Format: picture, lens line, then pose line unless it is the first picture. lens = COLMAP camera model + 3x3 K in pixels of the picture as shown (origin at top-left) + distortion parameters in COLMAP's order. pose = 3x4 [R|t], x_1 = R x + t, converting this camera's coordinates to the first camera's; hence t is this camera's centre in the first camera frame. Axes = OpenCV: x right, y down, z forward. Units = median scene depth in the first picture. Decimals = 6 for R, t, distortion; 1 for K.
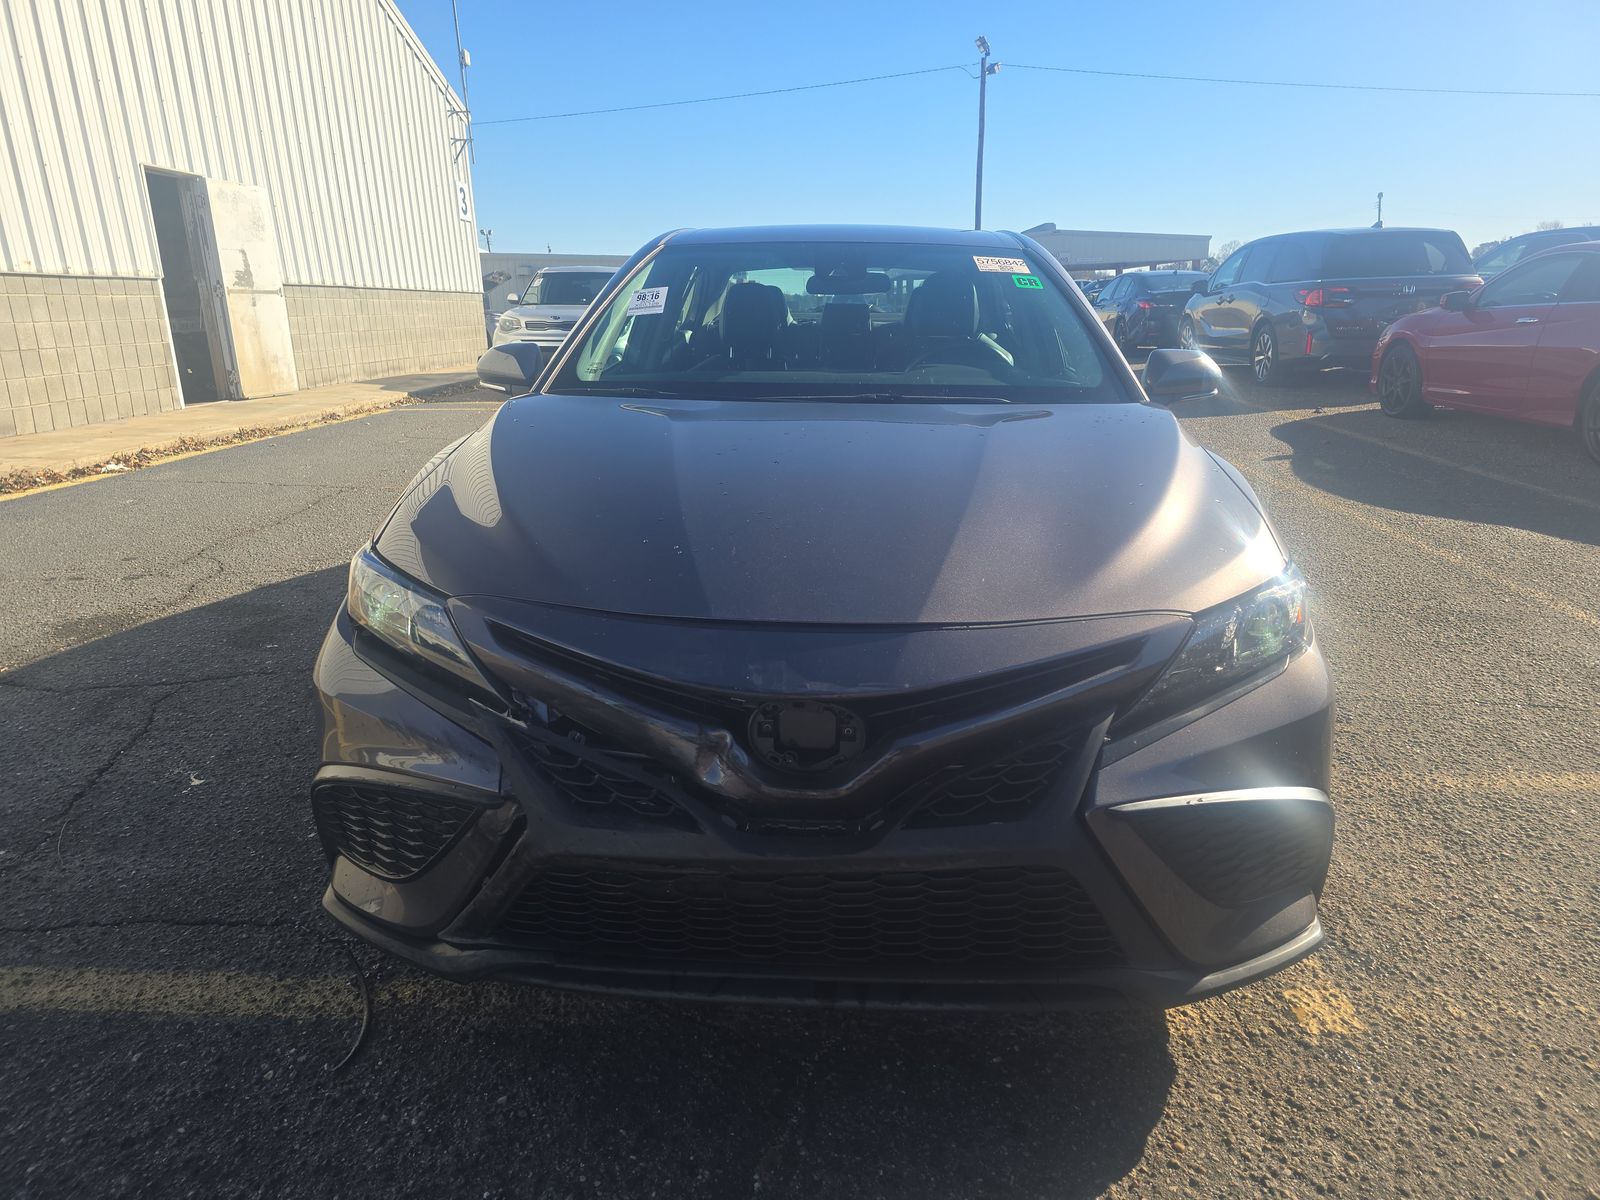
lens RADIAL K [[1078.9, 0, 806.1], [0, 1078.9, 596.6], [0, 0, 1]] dist [0.009179, -0.014811]
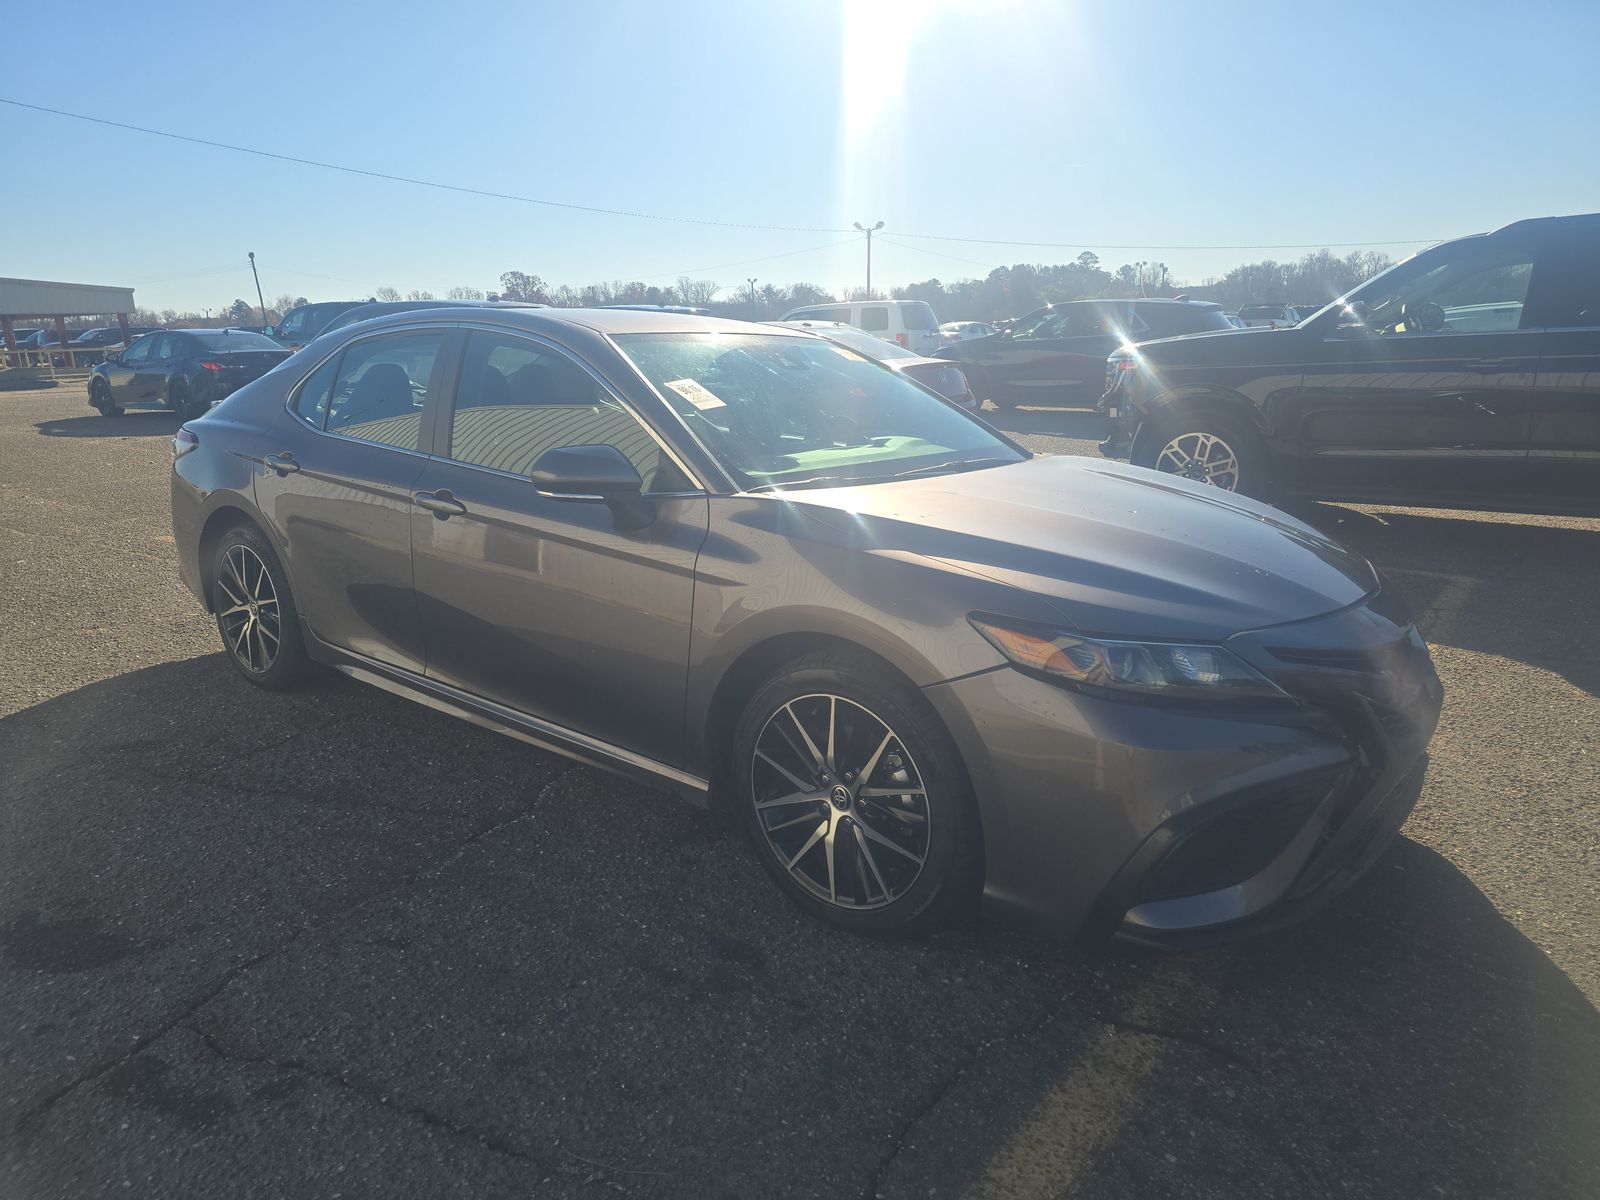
lens RADIAL K [[1078.9, 0, 806.1], [0, 1078.9, 596.6], [0, 0, 1]] dist [0.009179, -0.014811]
pose [[0.575771, -0.174492, 0.798774, -0.894606], [0.212149, 0.975384, 0.060152, -0.129816], [-0.789608, 0.134826, 0.598616, 0.343878]]
